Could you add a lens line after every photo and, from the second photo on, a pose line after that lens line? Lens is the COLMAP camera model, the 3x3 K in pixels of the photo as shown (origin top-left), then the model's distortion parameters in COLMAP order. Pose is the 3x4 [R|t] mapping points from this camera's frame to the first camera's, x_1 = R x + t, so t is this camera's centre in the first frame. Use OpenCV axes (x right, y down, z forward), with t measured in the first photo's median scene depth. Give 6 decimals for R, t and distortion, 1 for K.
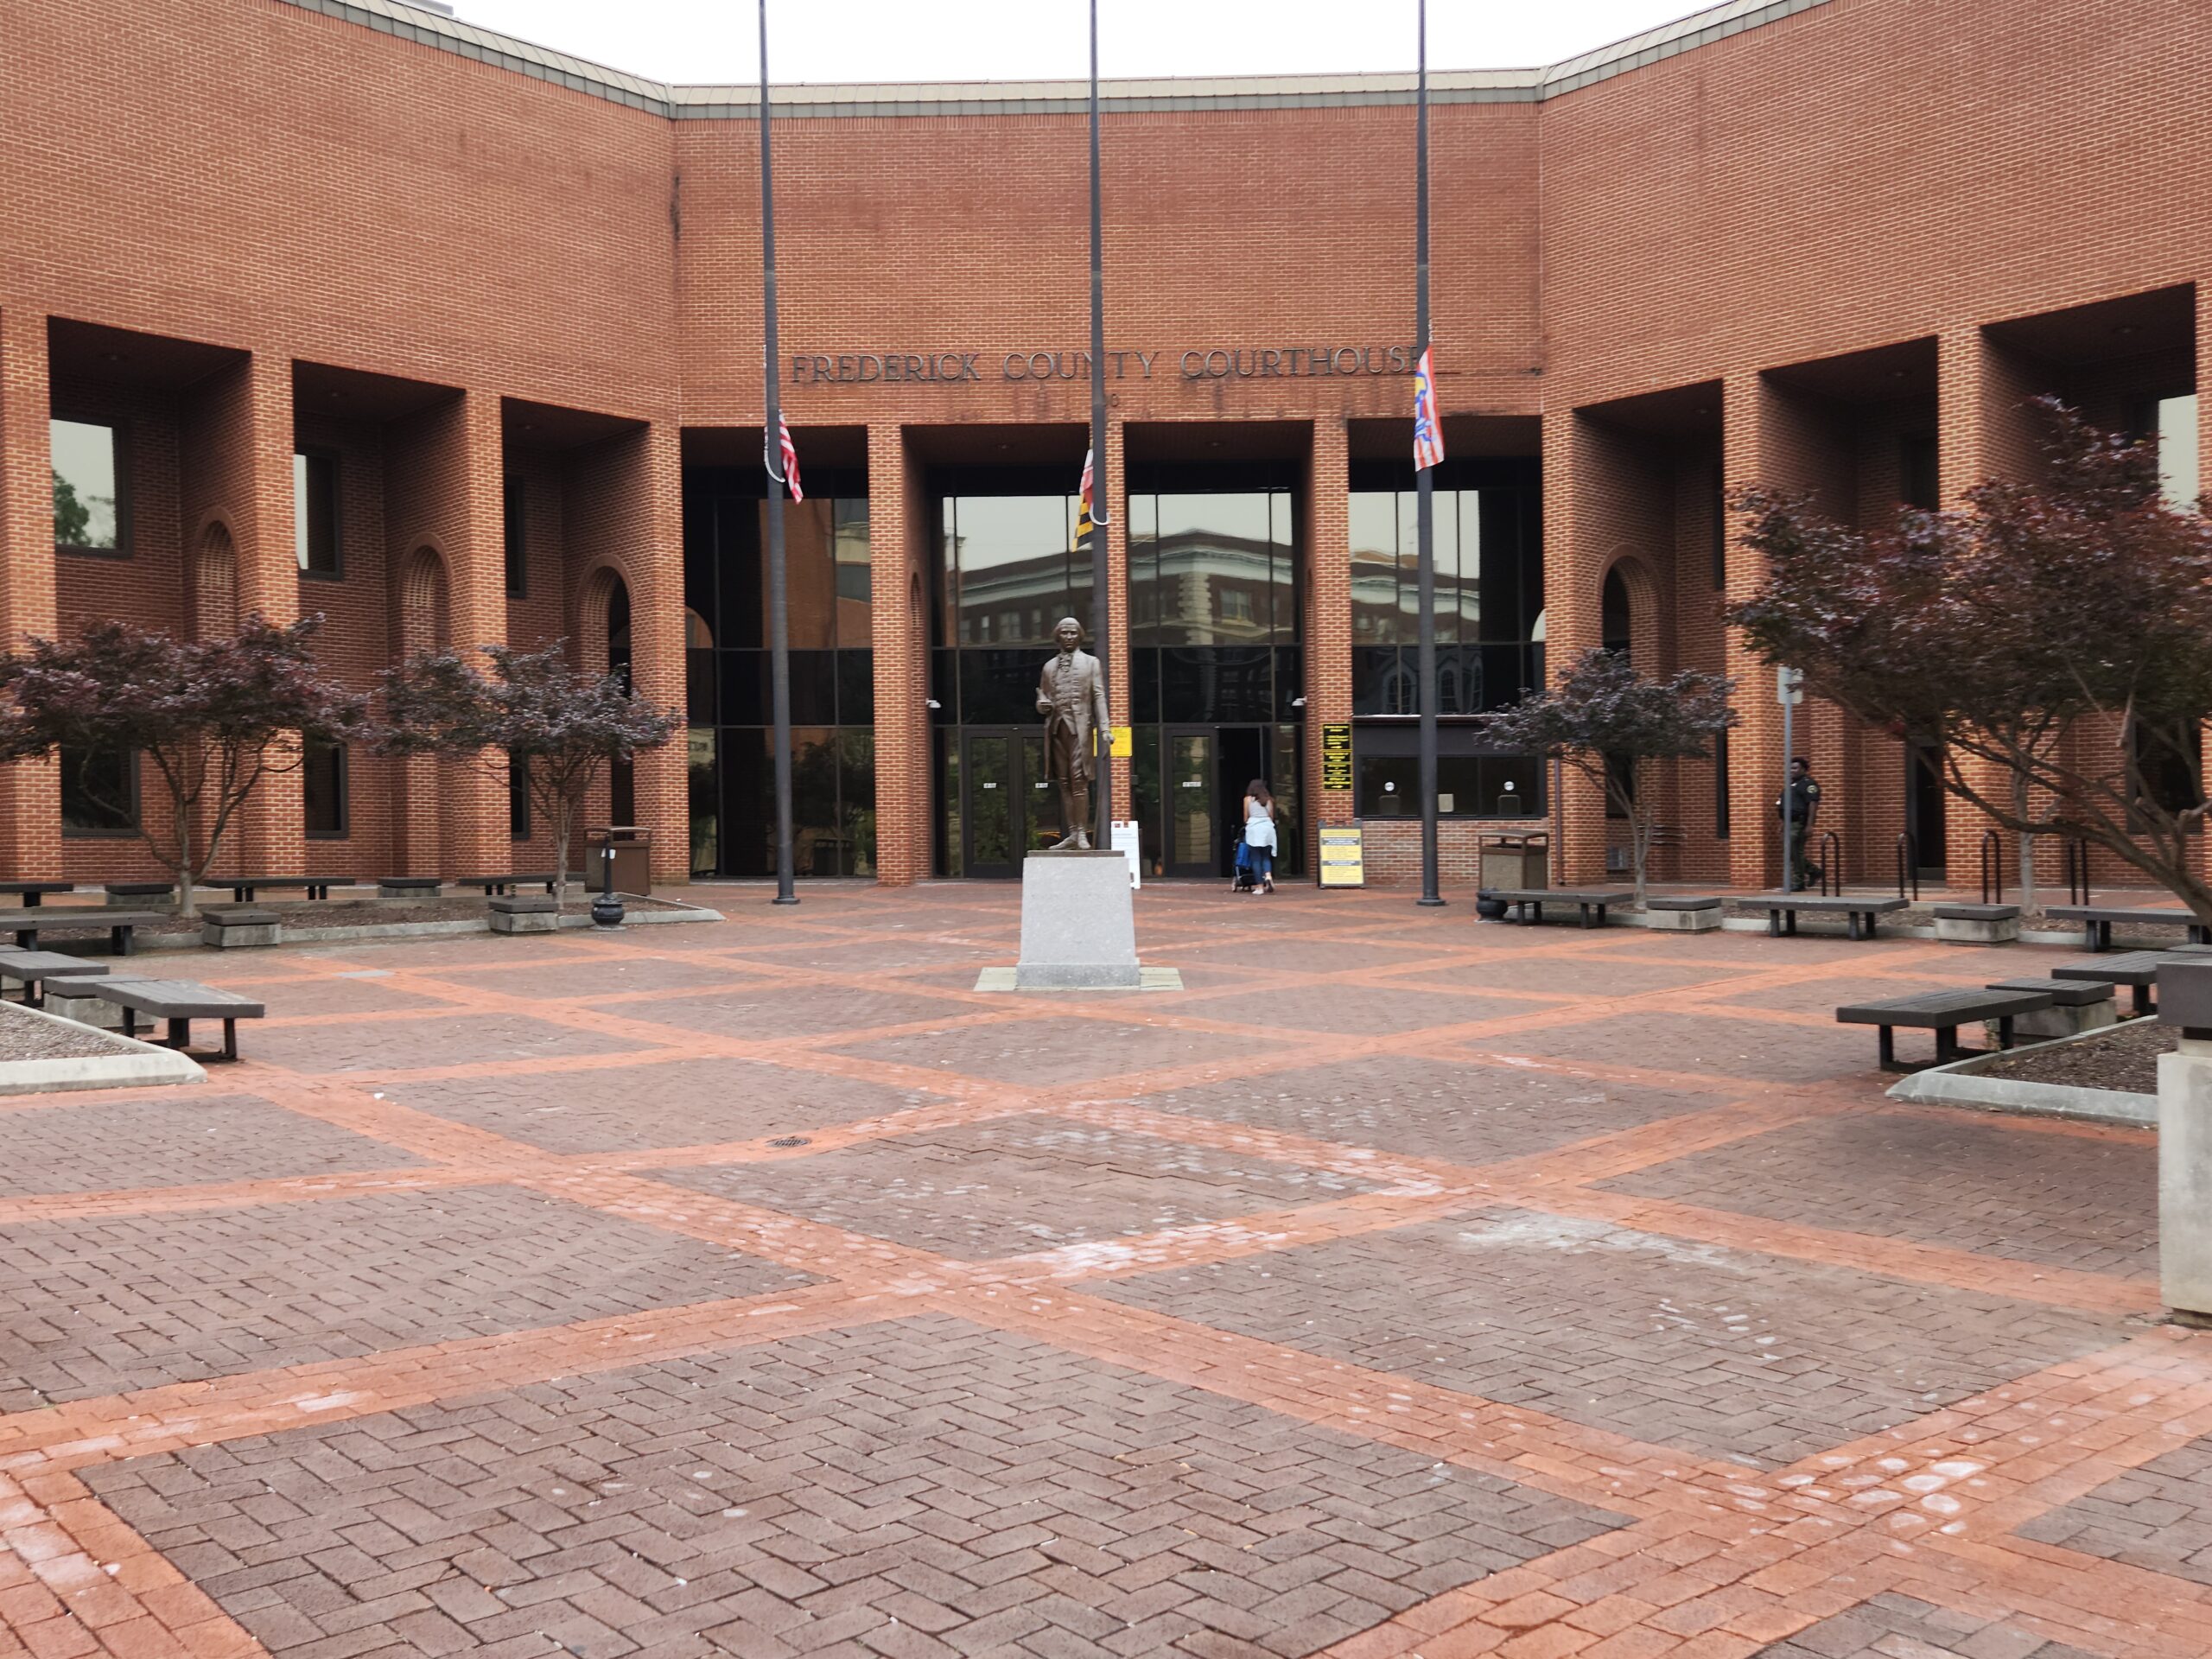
lens RADIAL K [[1935.3, 0, 1106.2], [0, 1935.3, 851.7], [0, 0, 1]] dist [0.067296, -0.012670]
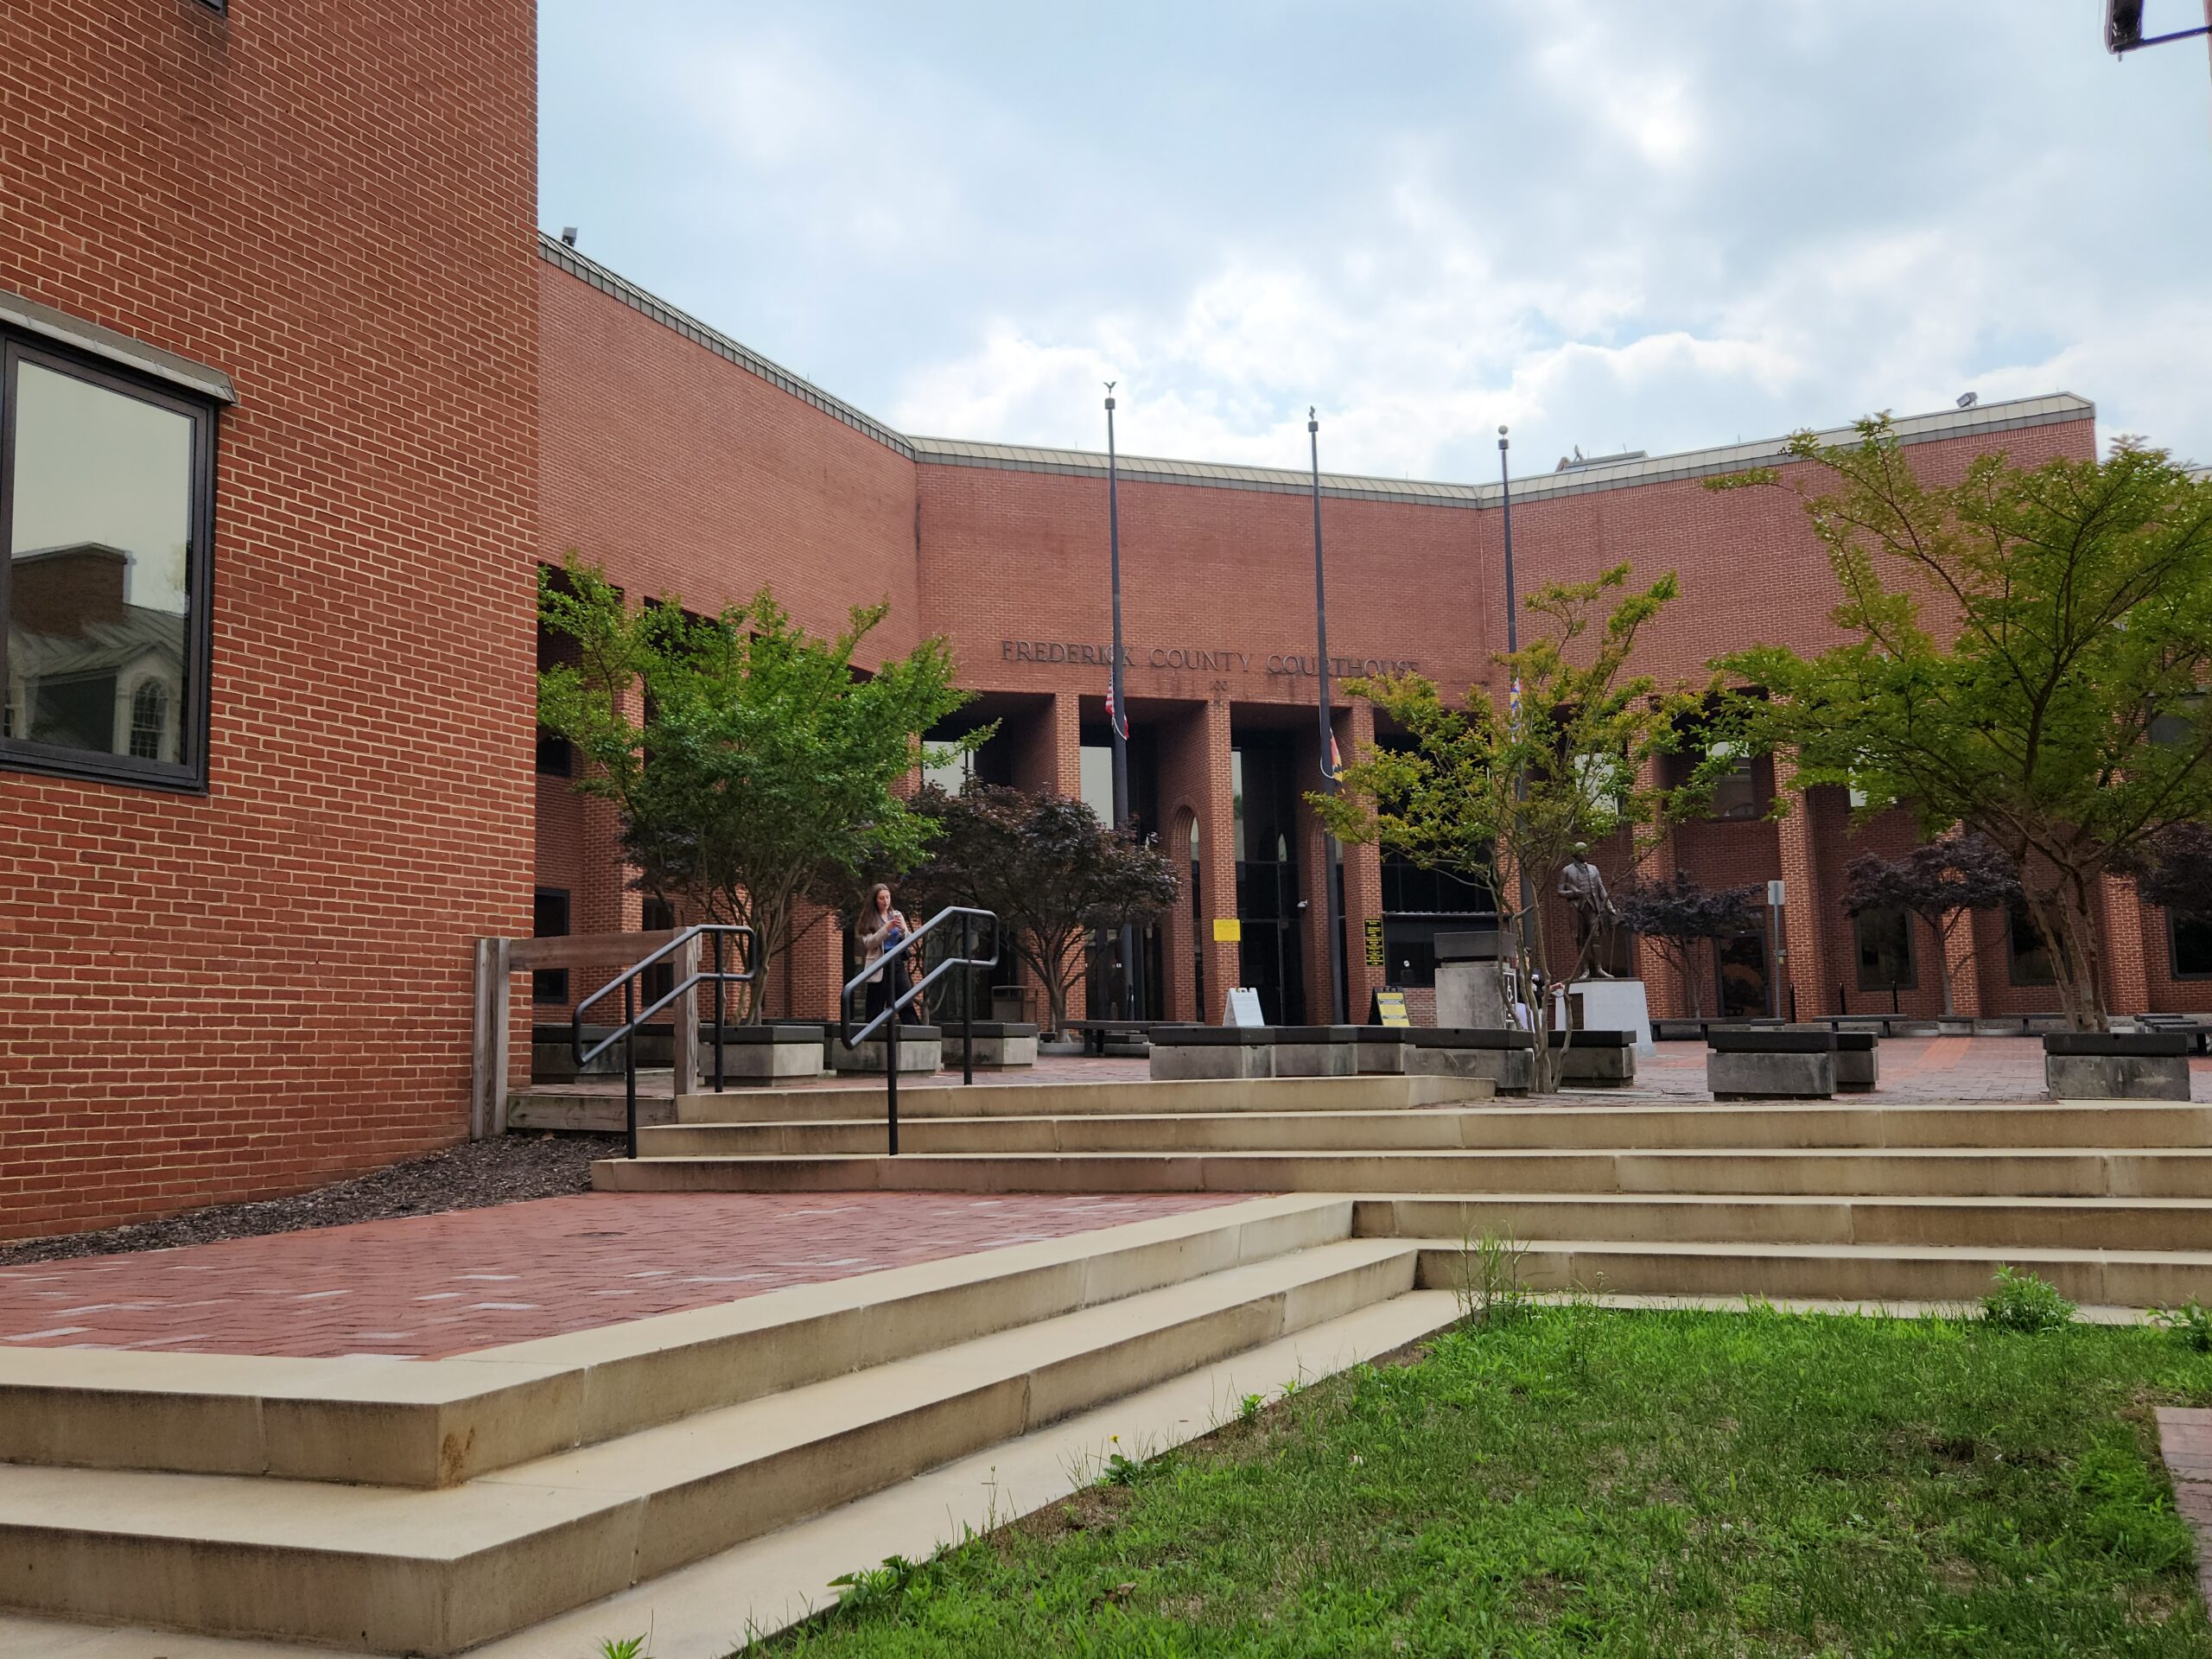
lens RADIAL K [[1937.8, 0, 1060.0], [0, 1937.8, 832.3], [0, 0, 1]] dist [0.076864, -0.074446]
pose [[0.925003, 0.026535, 0.379031, -0.630388], [0.023122, 0.991778, -0.125861, 0.044140], [-0.379255, 0.125186, 0.916785, -0.217230]]
